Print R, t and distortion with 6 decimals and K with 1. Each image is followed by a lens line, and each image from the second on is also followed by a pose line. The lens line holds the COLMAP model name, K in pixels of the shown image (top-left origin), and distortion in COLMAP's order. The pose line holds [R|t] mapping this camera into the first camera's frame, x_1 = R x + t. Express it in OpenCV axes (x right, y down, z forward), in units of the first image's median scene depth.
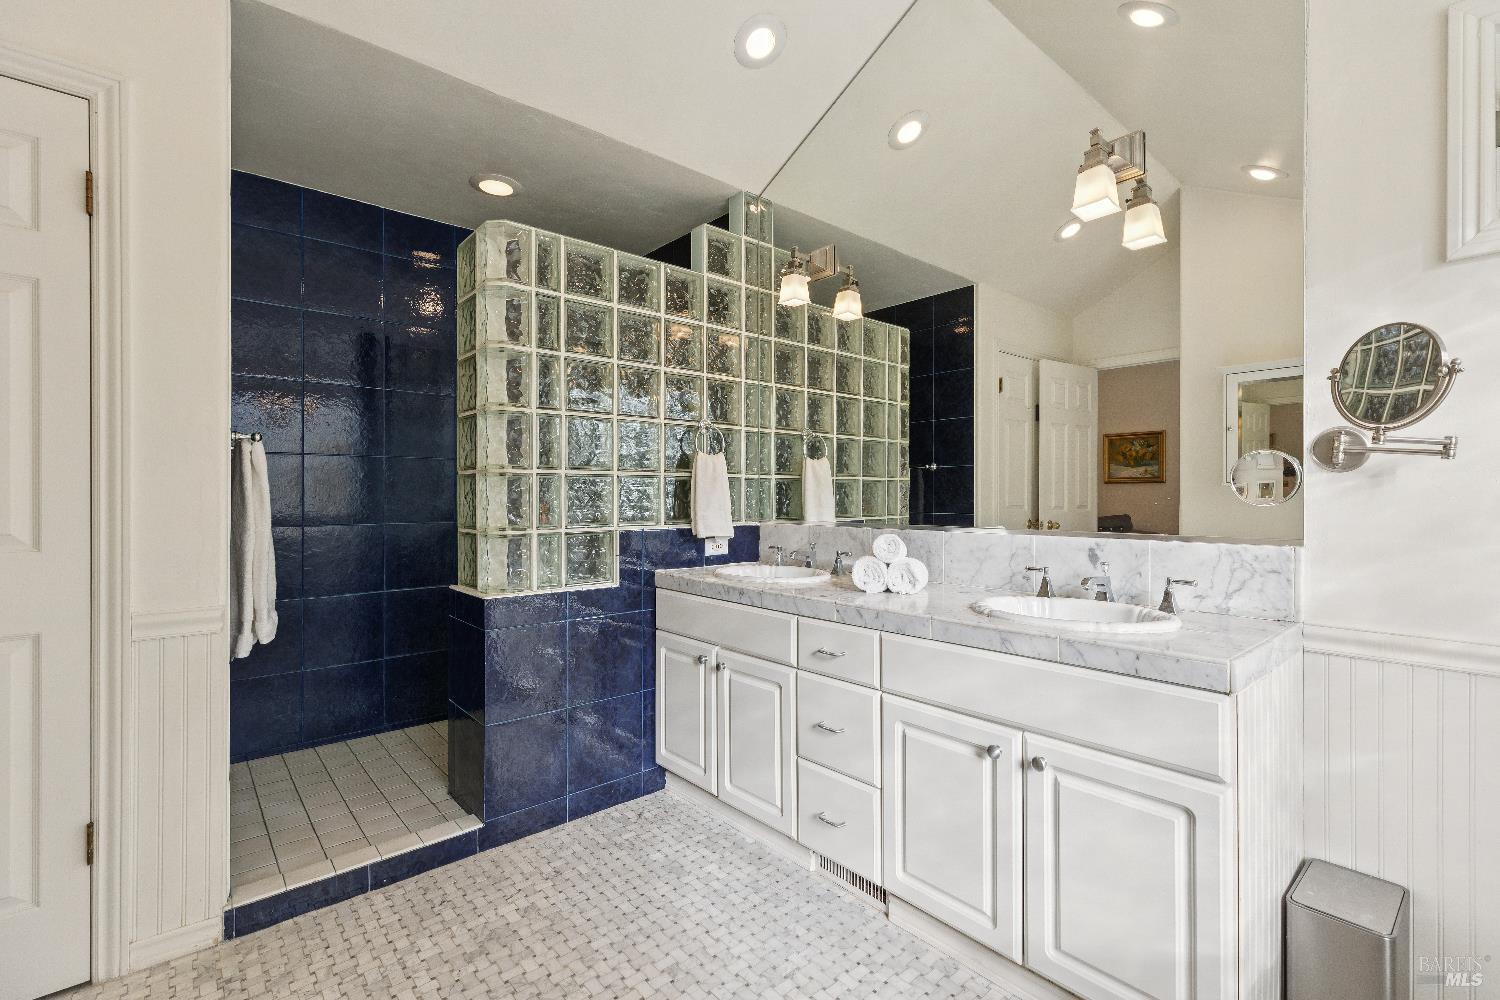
lens RADIAL K [[671.4, 0, 750.0], [0, 671.4, 500.0], [0, 0, 1]] dist [0.002513, 0.000487]
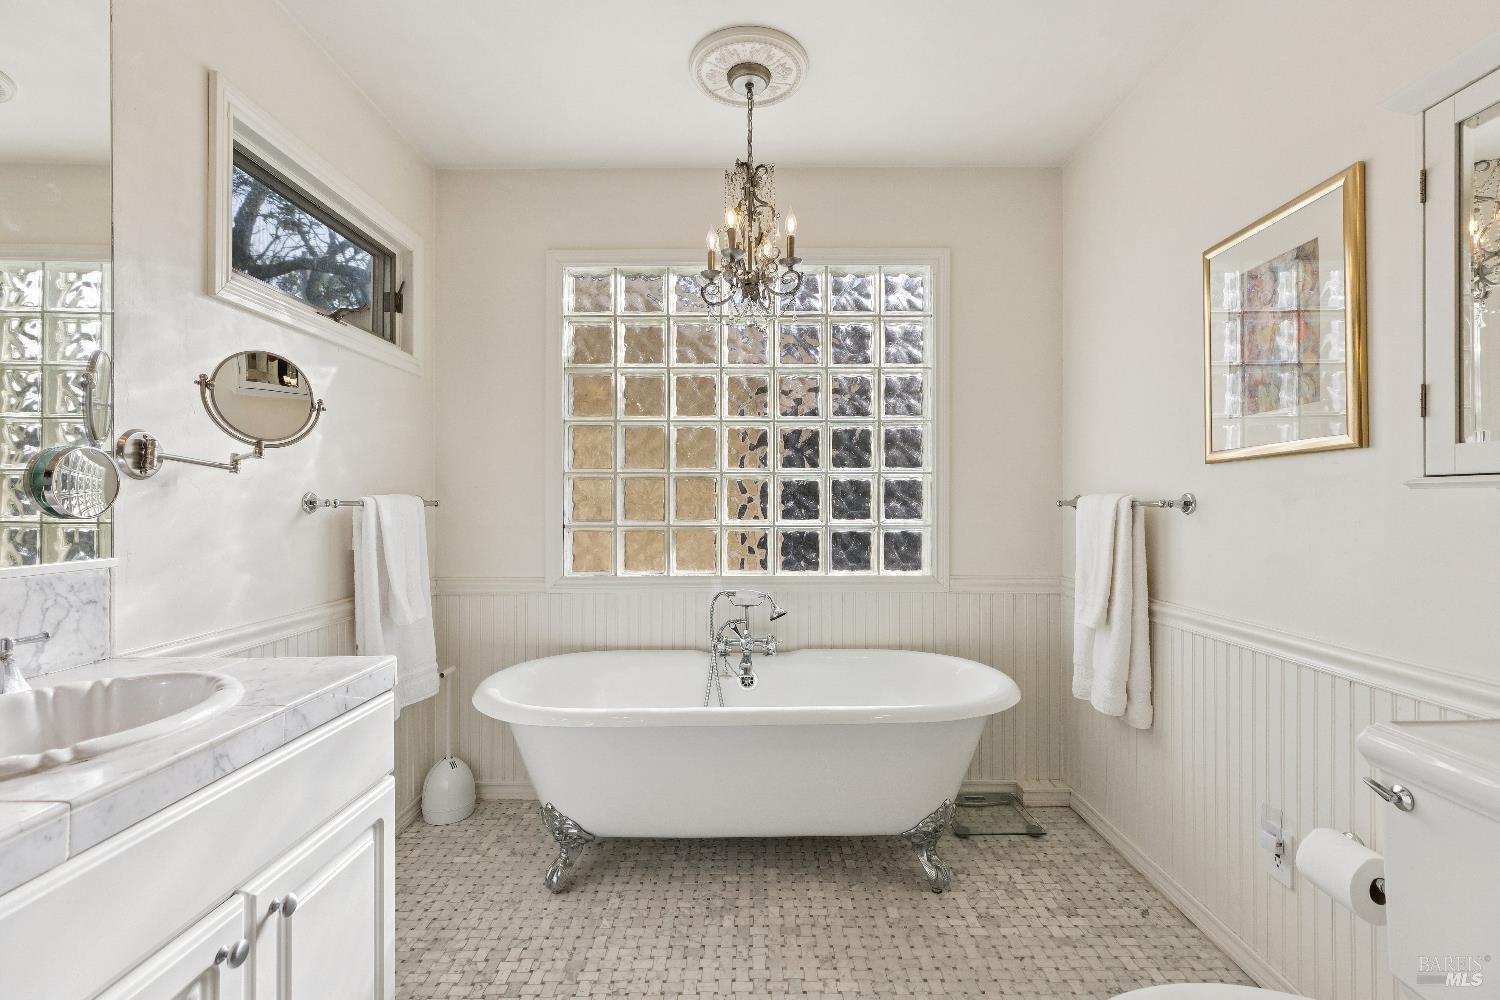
lens RADIAL K [[671.4, 0, 750.0], [0, 671.4, 500.0], [0, 0, 1]] dist [0.002513, 0.000487]
pose [[-0.759300, 0.001168, 0.650740, -0.290424], [0.003978, 0.999988, 0.002847, -0.010953], [-0.650728, 0.004750, -0.759296, 0.981686]]
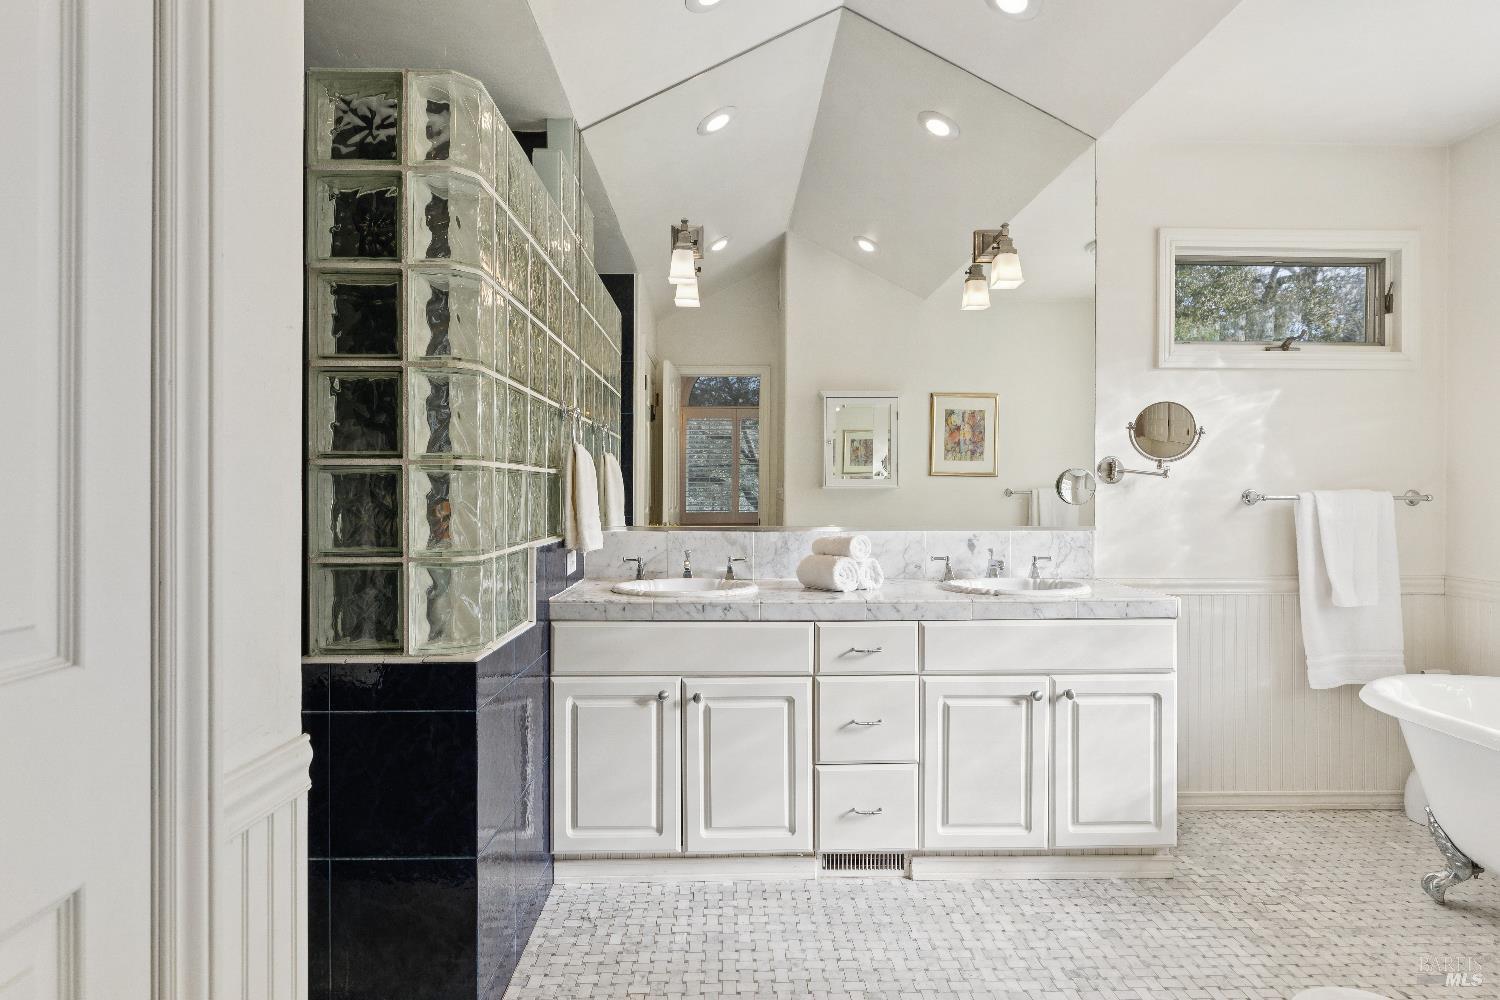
lens RADIAL K [[800.7, 0, 750.0], [0, 800.7, 500.0], [0, 0, 1]] dist [0.002377, 0.000248]
pose [[0.633054, -0.006801, 0.774078, -1.015108], [0.004219, 0.999977, 0.005335, -0.013624], [-0.774096, -0.000112, 0.633068, 0.379216]]
